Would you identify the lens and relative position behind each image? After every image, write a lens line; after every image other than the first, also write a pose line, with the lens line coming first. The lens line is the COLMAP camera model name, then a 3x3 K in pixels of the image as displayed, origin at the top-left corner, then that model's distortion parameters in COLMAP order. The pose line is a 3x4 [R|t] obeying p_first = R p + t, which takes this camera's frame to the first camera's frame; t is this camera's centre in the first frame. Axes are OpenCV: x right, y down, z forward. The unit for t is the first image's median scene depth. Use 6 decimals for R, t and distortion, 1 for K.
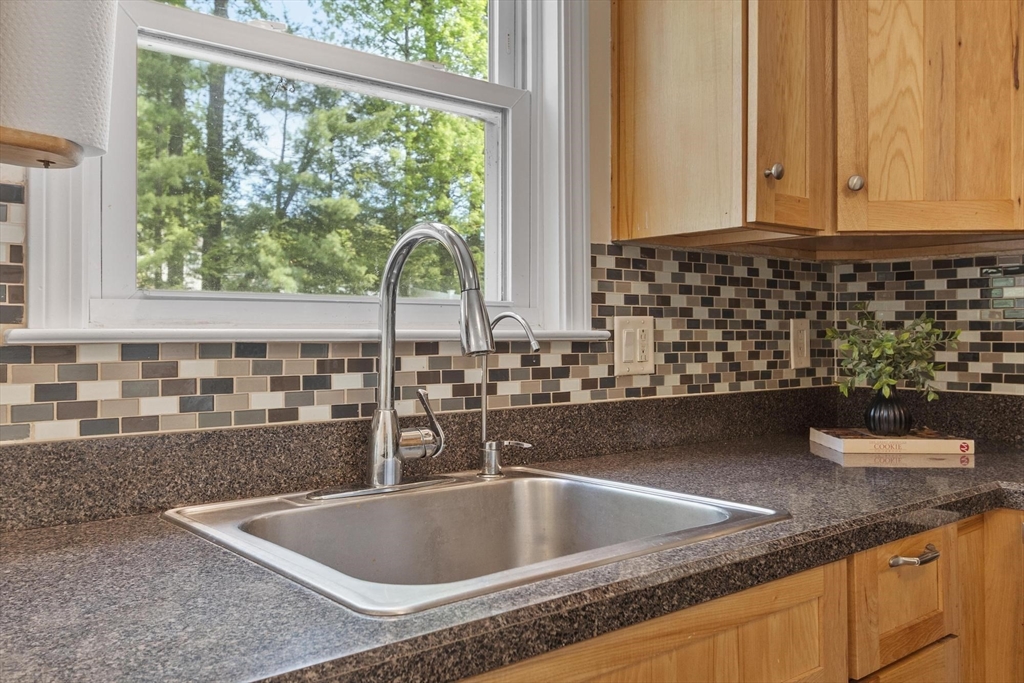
lens RADIAL K [[865.1, 0, 504.1], [0, 865.1, 318.1], [0, 0, 1]] dist [0.019852, 0.002677]
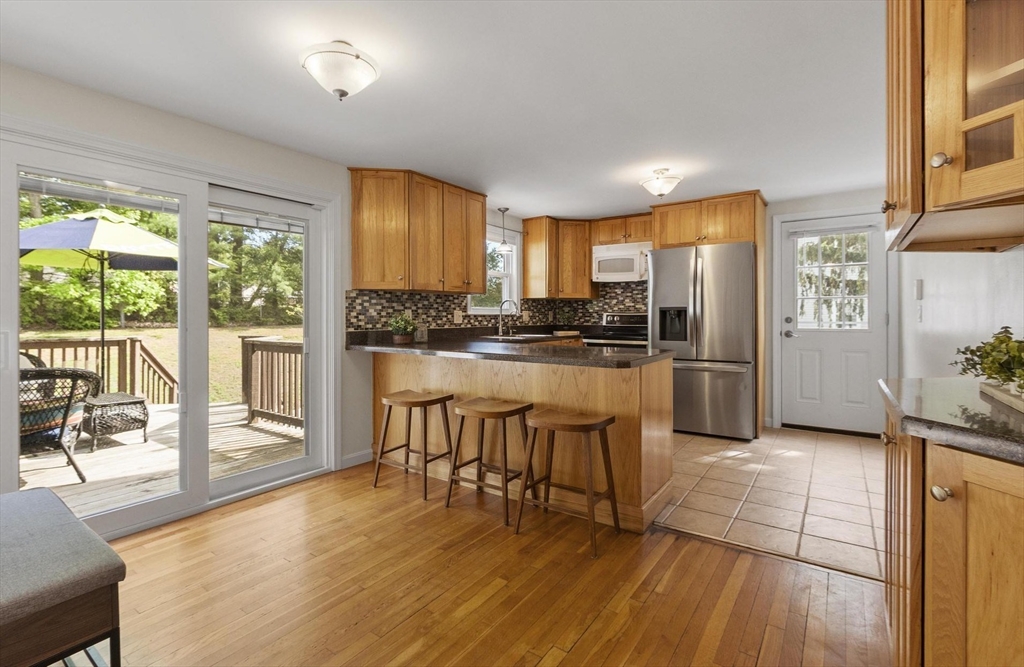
lens RADIAL K [[460.5, 0, 492.1], [0, 460.5, 314.7], [0, 0, 1]] dist [-0.002497, -0.000074]
pose [[0.970666, -0.000585, 0.240431, -0.827366], [-0.003463, 0.999859, 0.016413, -0.027759], [-0.240406, -0.016765, 0.970528, -1.981784]]
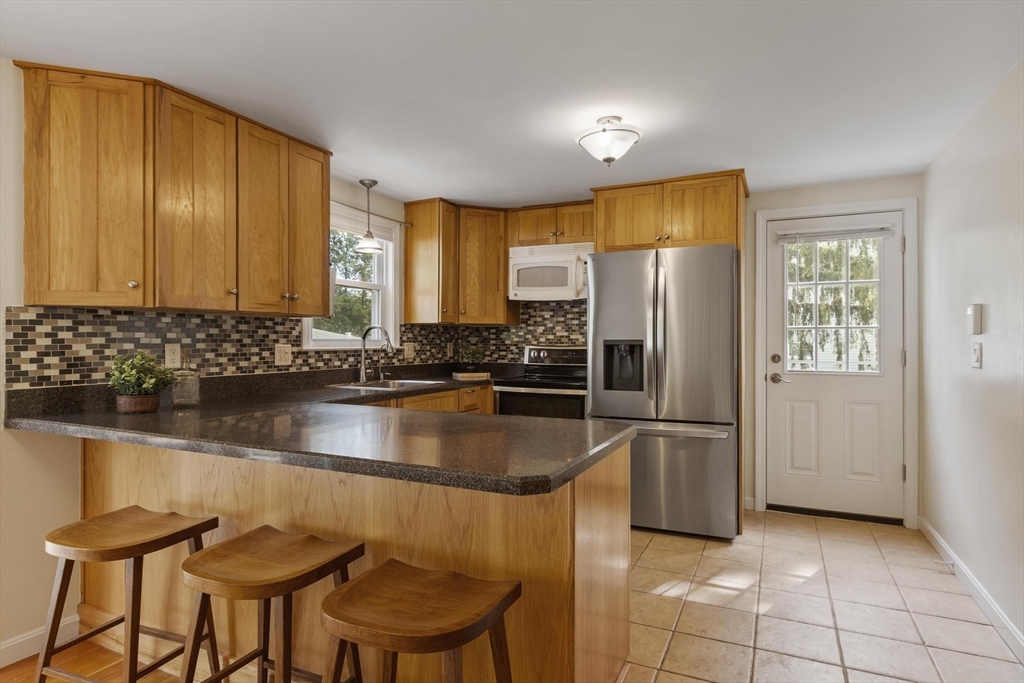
lens RADIAL K [[564.0, 0, 512.2], [0, 564.0, 338.7], [0, 0, 1]] dist [-0.001746, -0.000998]
pose [[0.905350, 0.004529, 0.424642, -0.503022], [-0.010646, 0.999871, 0.012033, -0.056037], [-0.424533, -0.015414, 0.905281, -1.467788]]
